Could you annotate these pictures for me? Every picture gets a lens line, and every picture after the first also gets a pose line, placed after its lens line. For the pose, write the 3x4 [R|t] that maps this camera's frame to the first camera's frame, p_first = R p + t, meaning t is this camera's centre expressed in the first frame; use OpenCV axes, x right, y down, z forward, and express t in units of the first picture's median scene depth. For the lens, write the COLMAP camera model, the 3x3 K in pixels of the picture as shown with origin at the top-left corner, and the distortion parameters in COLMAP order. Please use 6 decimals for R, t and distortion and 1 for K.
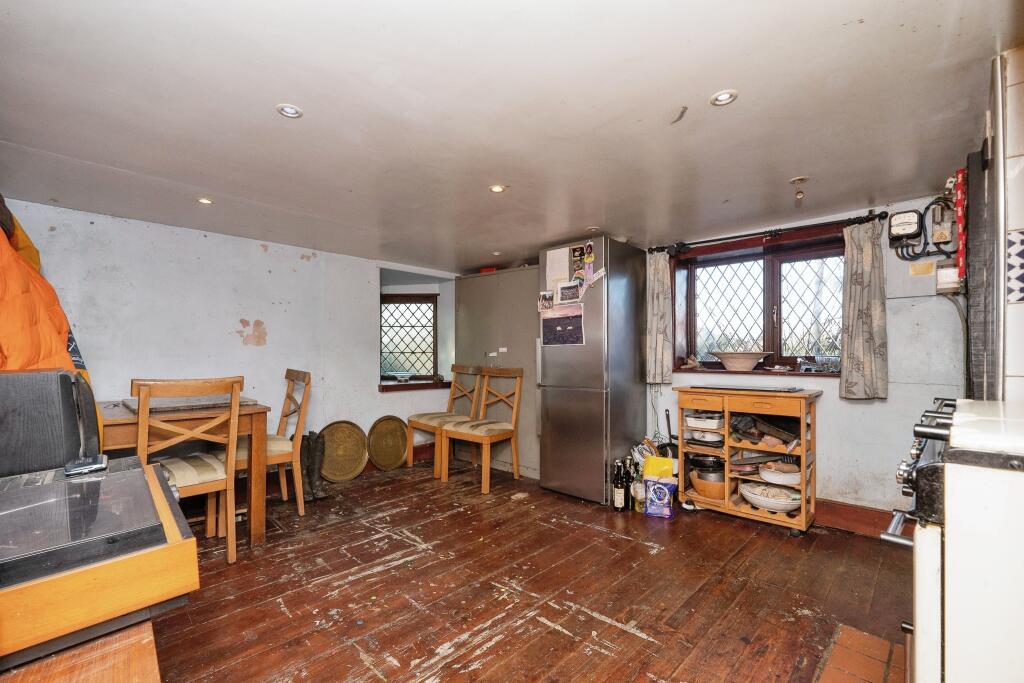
lens RADIAL K [[428.6, 0, 481.1], [0, 428.6, 354.7], [0, 0, 1]] dist [-0.007470, -0.000211]
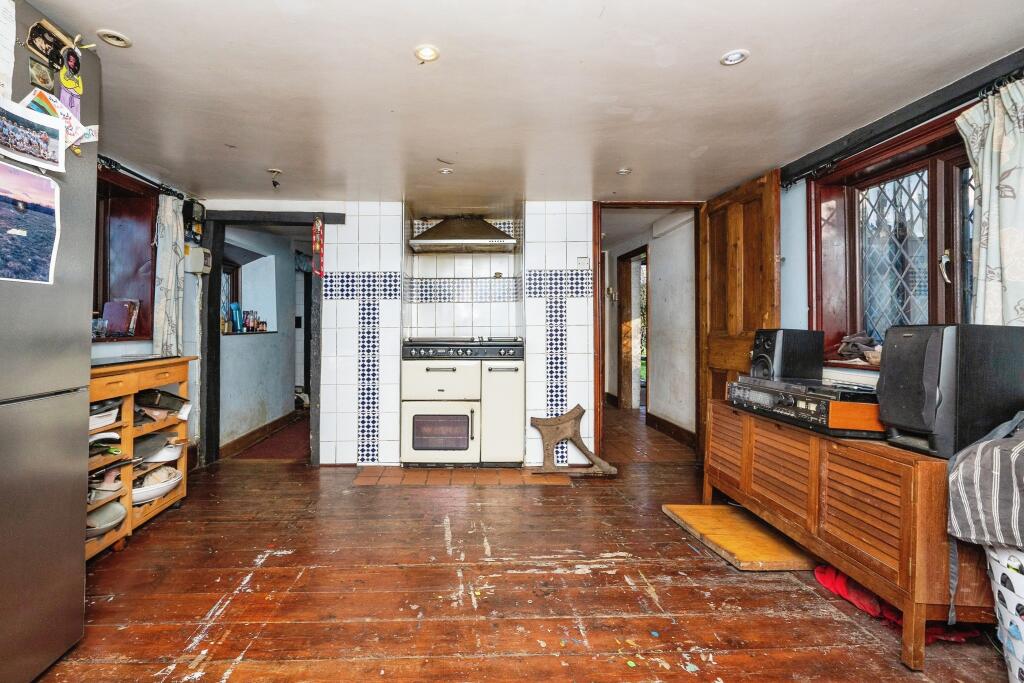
lens RADIAL K [[428.6, 0, 478.3], [0, 428.6, 323.9], [0, 0, 1]] dist [-0.007470, -0.000211]
pose [[-0.752887, 0.001549, 0.658148, -0.545931], [-0.001060, 0.999993, -0.003567, 0.024517], [-0.658149, -0.003383, -0.752880, 1.770187]]
